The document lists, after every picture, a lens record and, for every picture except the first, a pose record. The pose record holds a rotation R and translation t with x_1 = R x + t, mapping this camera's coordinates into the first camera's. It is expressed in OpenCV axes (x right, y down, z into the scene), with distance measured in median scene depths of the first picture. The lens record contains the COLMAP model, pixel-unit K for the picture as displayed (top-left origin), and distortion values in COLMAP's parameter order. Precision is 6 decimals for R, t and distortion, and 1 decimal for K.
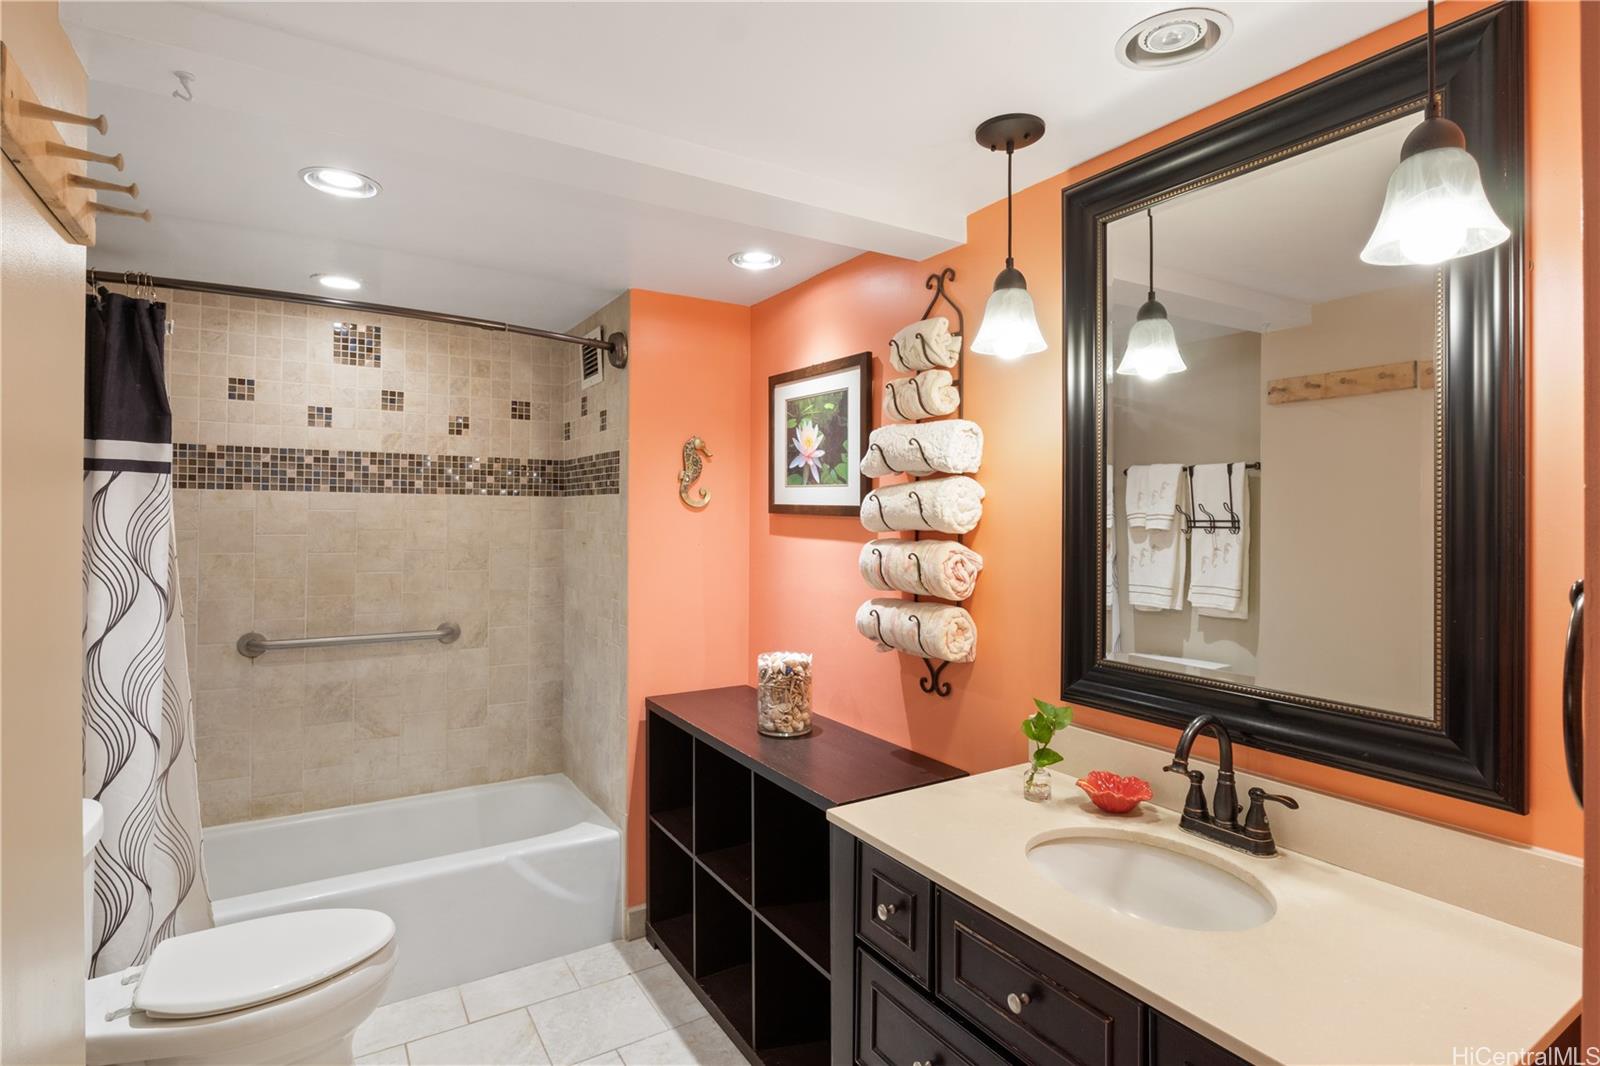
lens RADIAL K [[798.9, 0, 804.5], [0, 798.9, 529.4], [0, 0, 1]] dist [-0.012076, 0.000599]
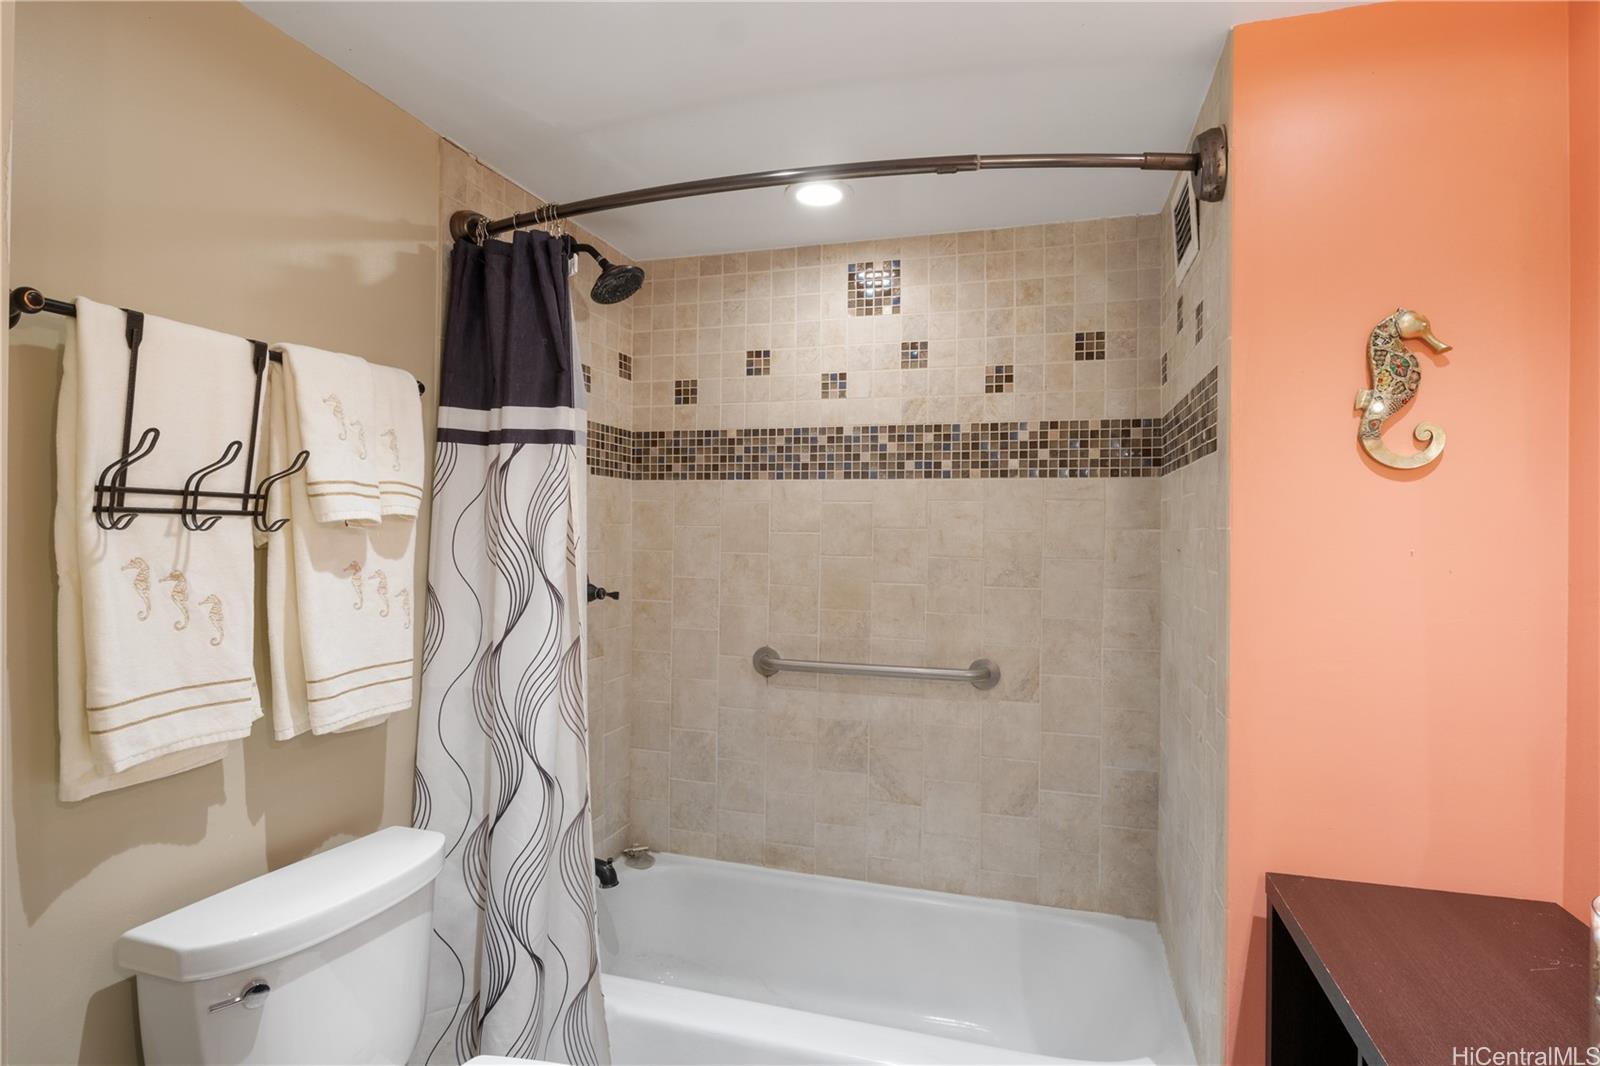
lens RADIAL K [[798.9, 0, 804.5], [0, 798.9, 529.4], [0, 0, 1]] dist [-0.012076, 0.000599]
pose [[0.664024, -0.002326, -0.747708, -0.025719], [-0.016727, 0.999699, -0.017965, 0.017646], [0.747525, 0.024437, 0.663785, 0.431821]]
